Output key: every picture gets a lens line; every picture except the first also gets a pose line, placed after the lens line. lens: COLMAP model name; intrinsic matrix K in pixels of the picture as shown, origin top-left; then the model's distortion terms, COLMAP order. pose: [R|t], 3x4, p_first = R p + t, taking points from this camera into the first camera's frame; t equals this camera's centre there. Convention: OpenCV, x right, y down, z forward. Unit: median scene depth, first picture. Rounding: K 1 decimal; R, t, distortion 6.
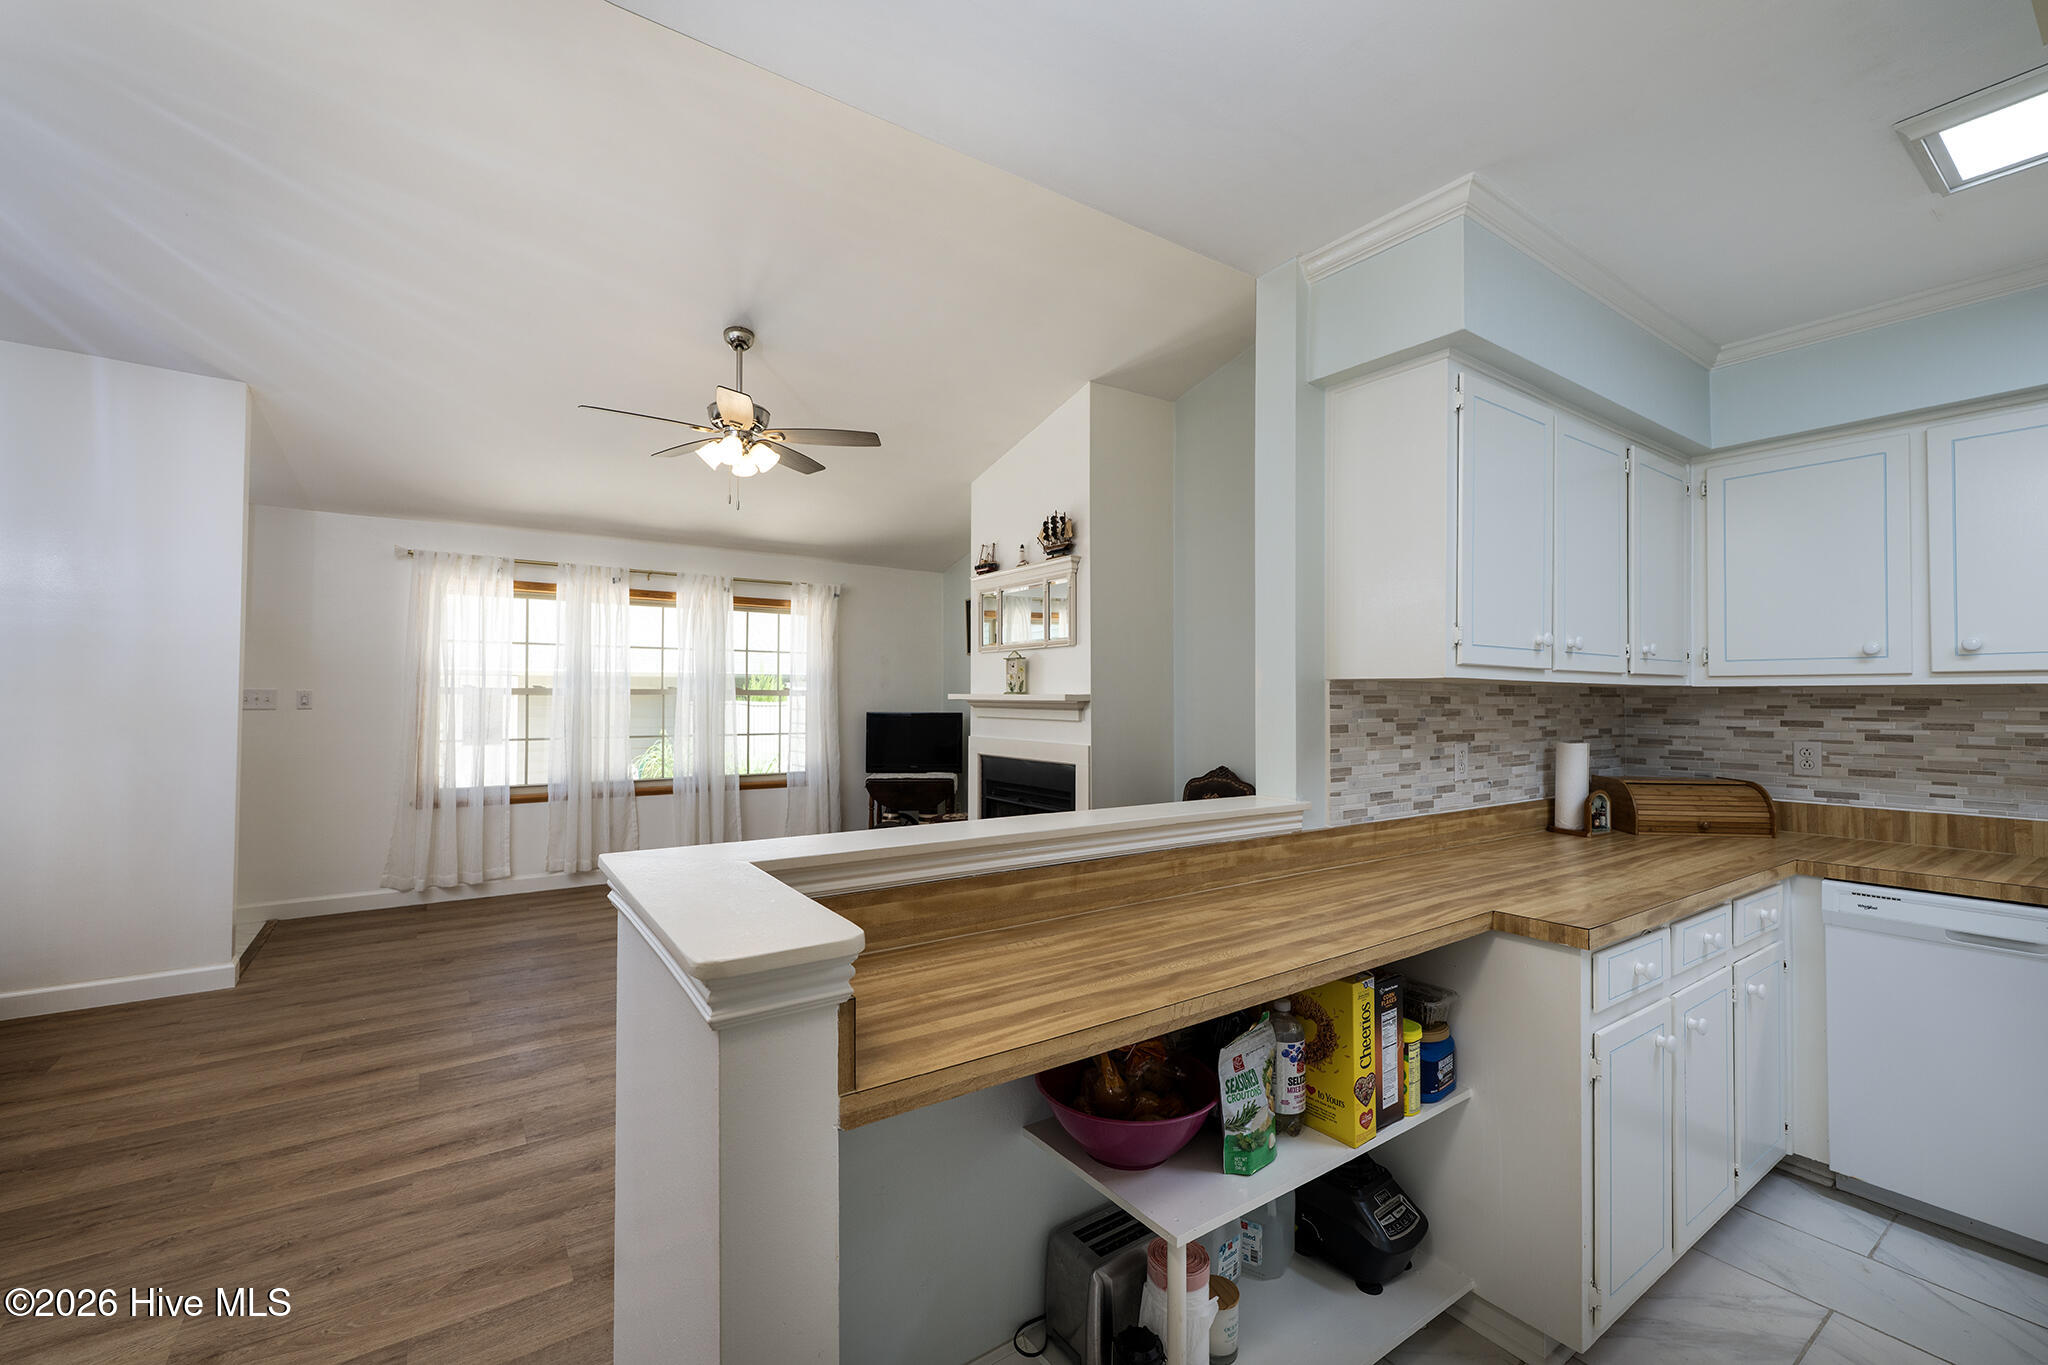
lens RADIAL K [[821.3, 0, 1044.5], [0, 821.3, 687.0], [0, 0, 1]] dist [-0.003428, -0.000067]
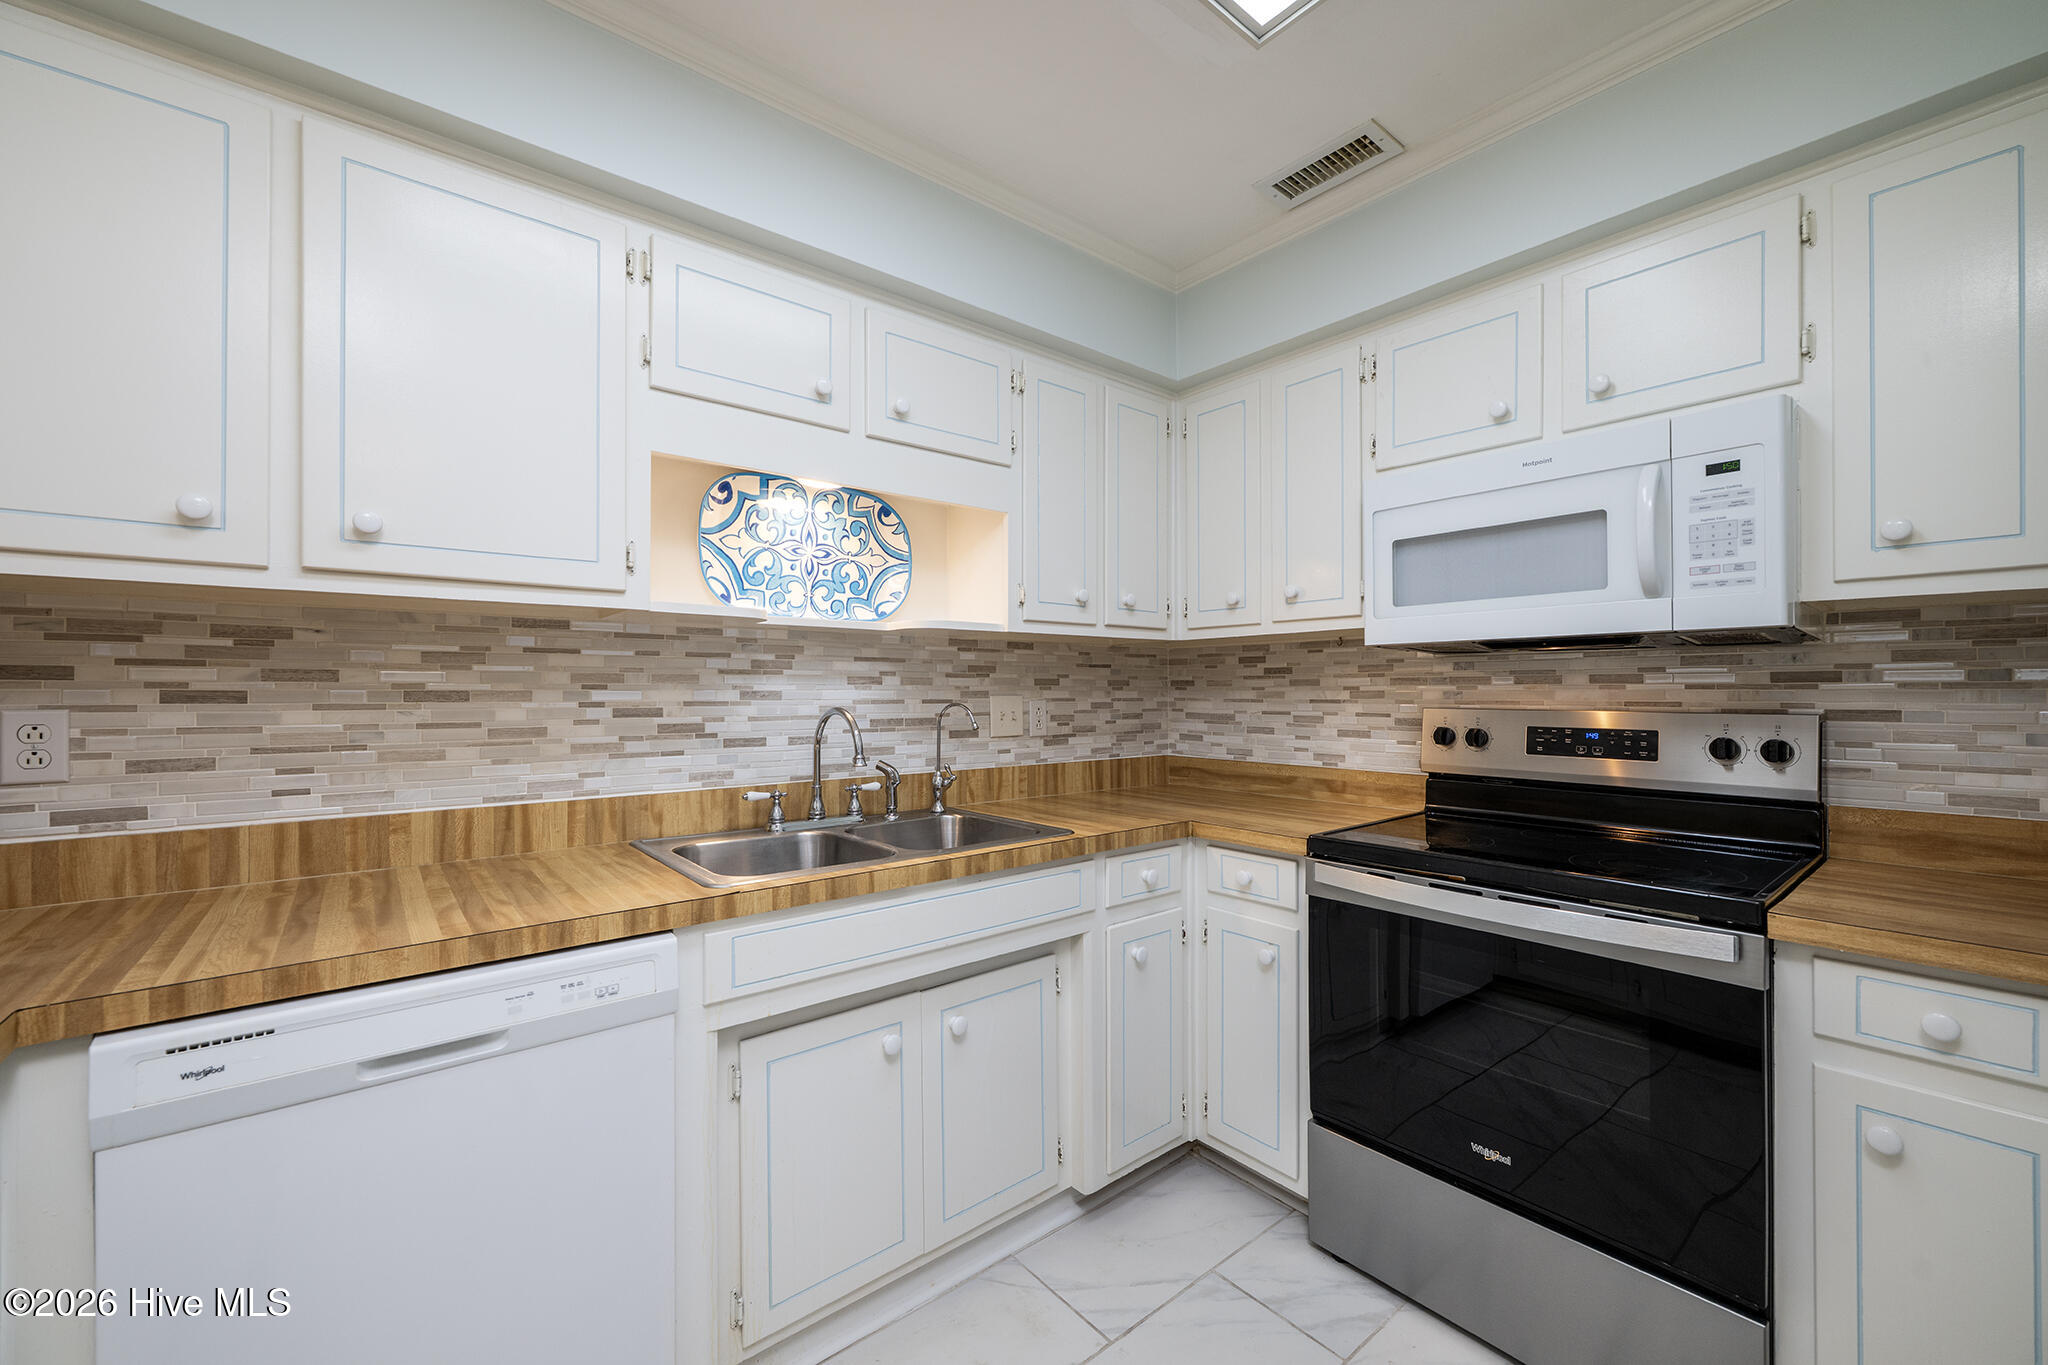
lens RADIAL K [[821.3, 0, 1014.3], [0, 821.3, 687.8], [0, 0, 1]] dist [-0.003428, -0.000067]
pose [[-0.059731, 0.001489, 0.998213, 0.324898], [-0.012841, 0.999915, -0.002259, 0.035866], [-0.998132, -0.012953, -0.059707, 0.352622]]
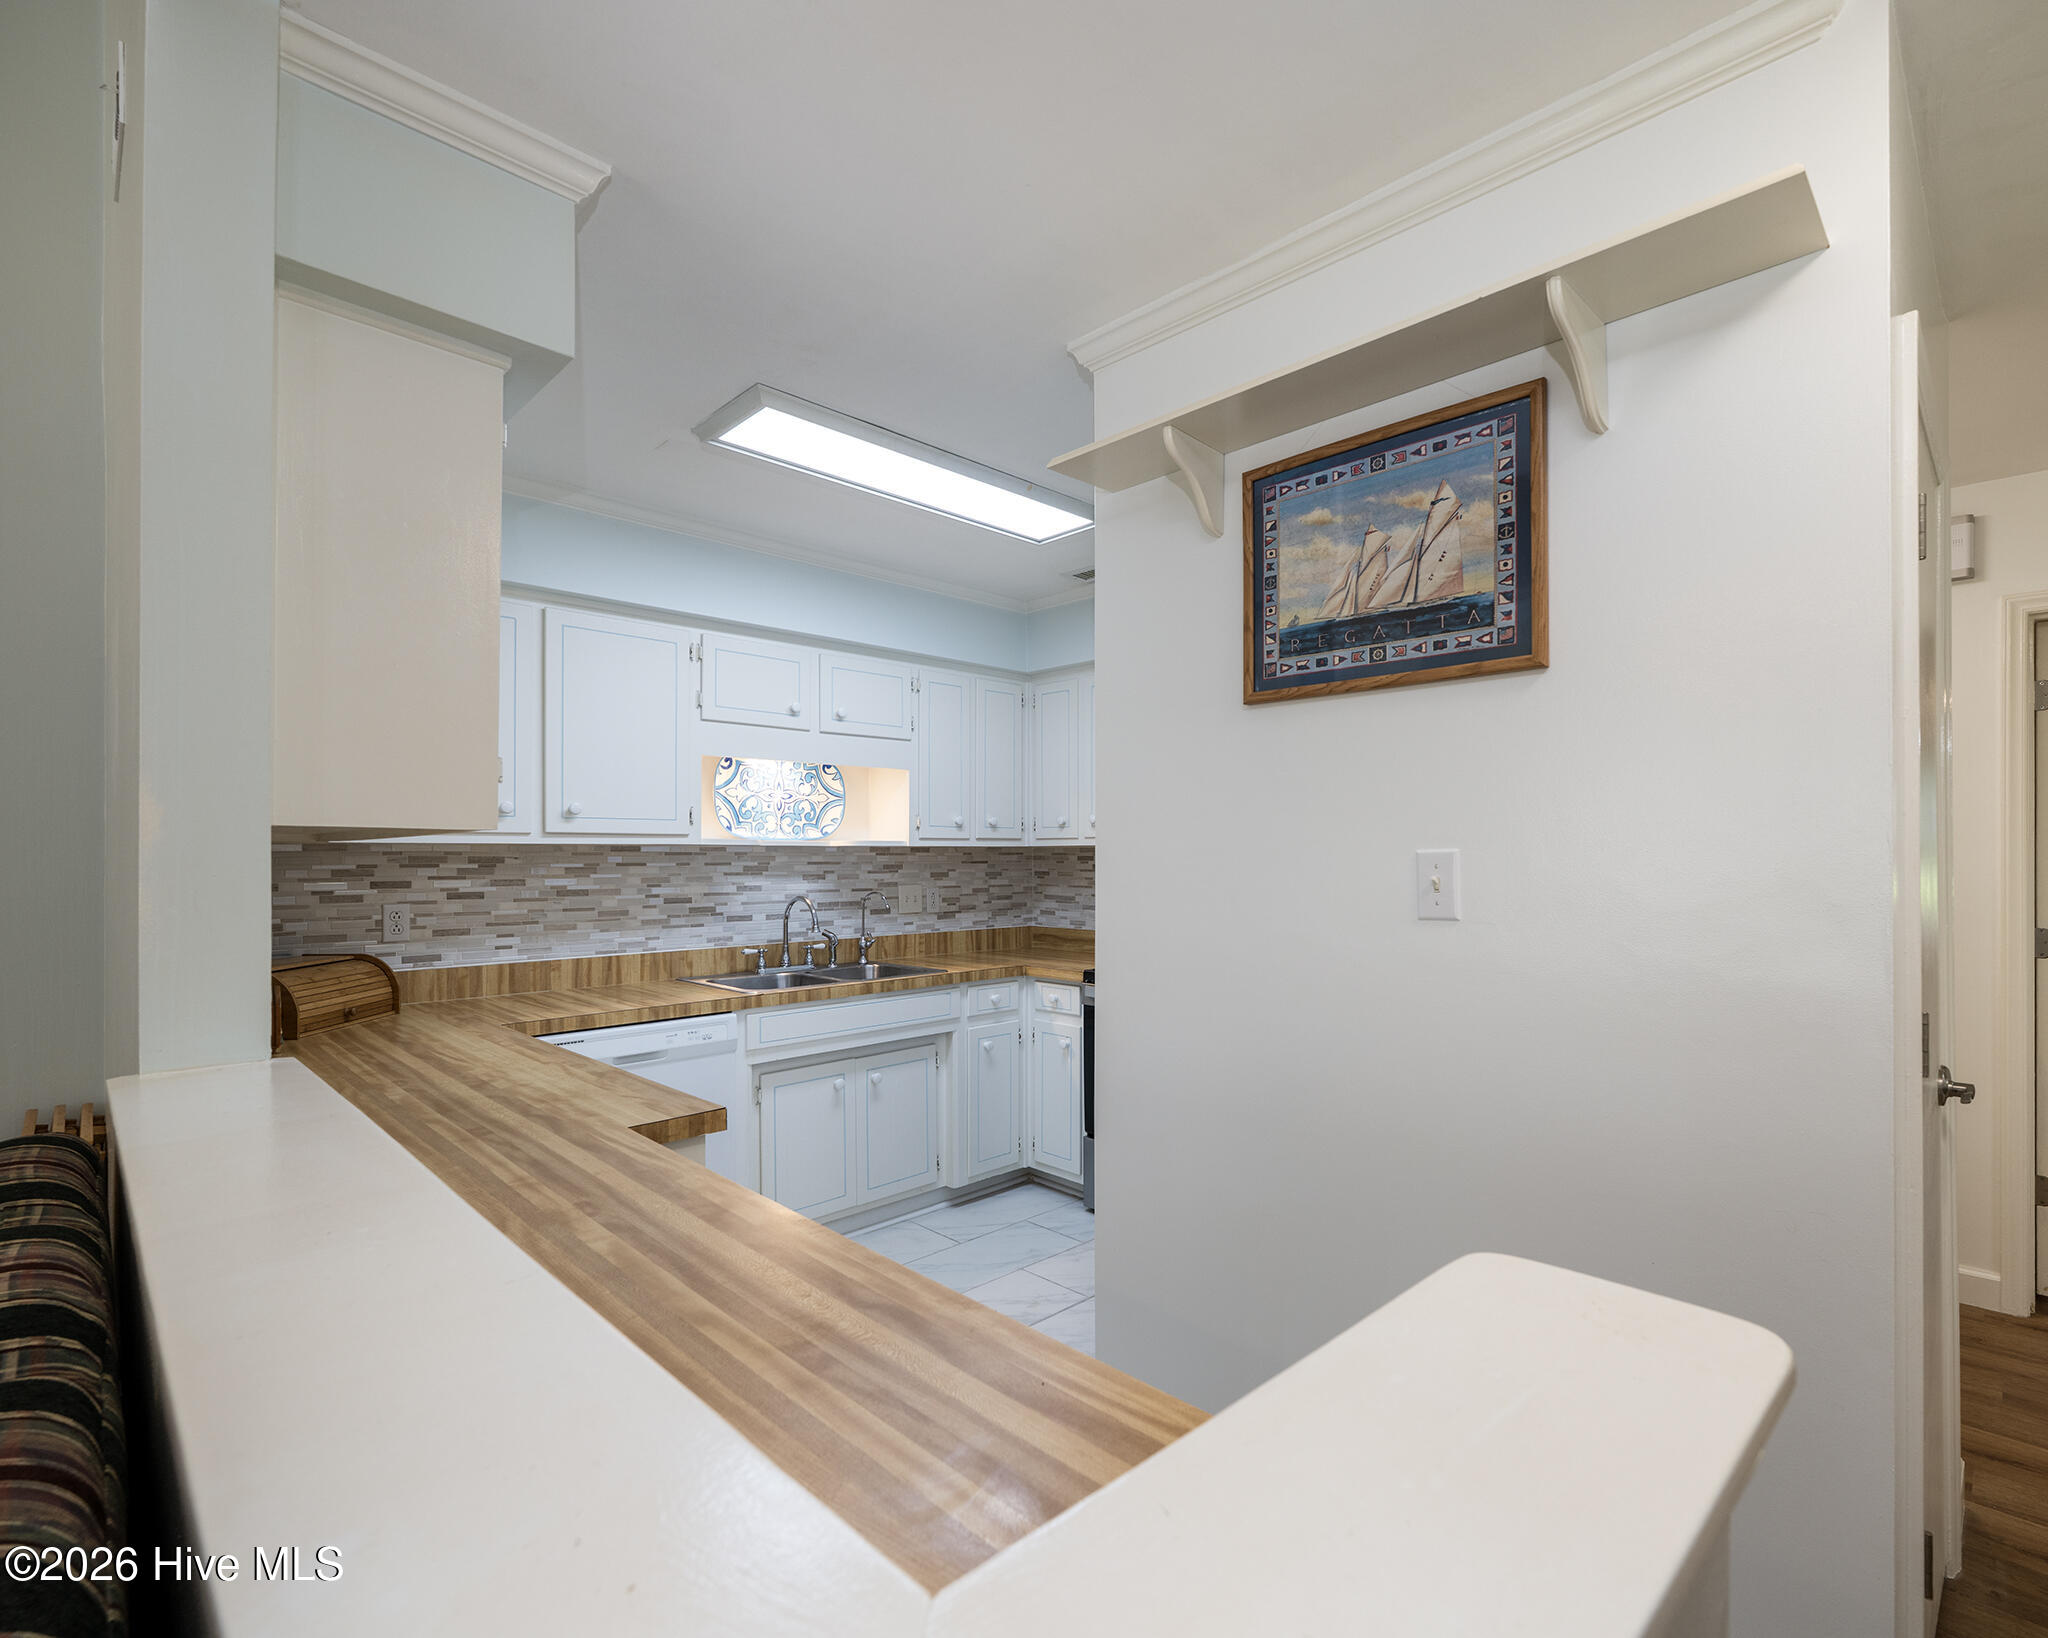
lens RADIAL K [[1010.0, 0, 1048.4], [0, 1010.0, 855.8], [0, 0, 1]] dist [0.001770, 0.001459]
pose [[-0.157859, -0.004401, 0.987452, -0.221996], [-0.012962, 0.999913, 0.002384, 0.000528], [-0.987377, -0.012423, -0.157903, 0.346532]]
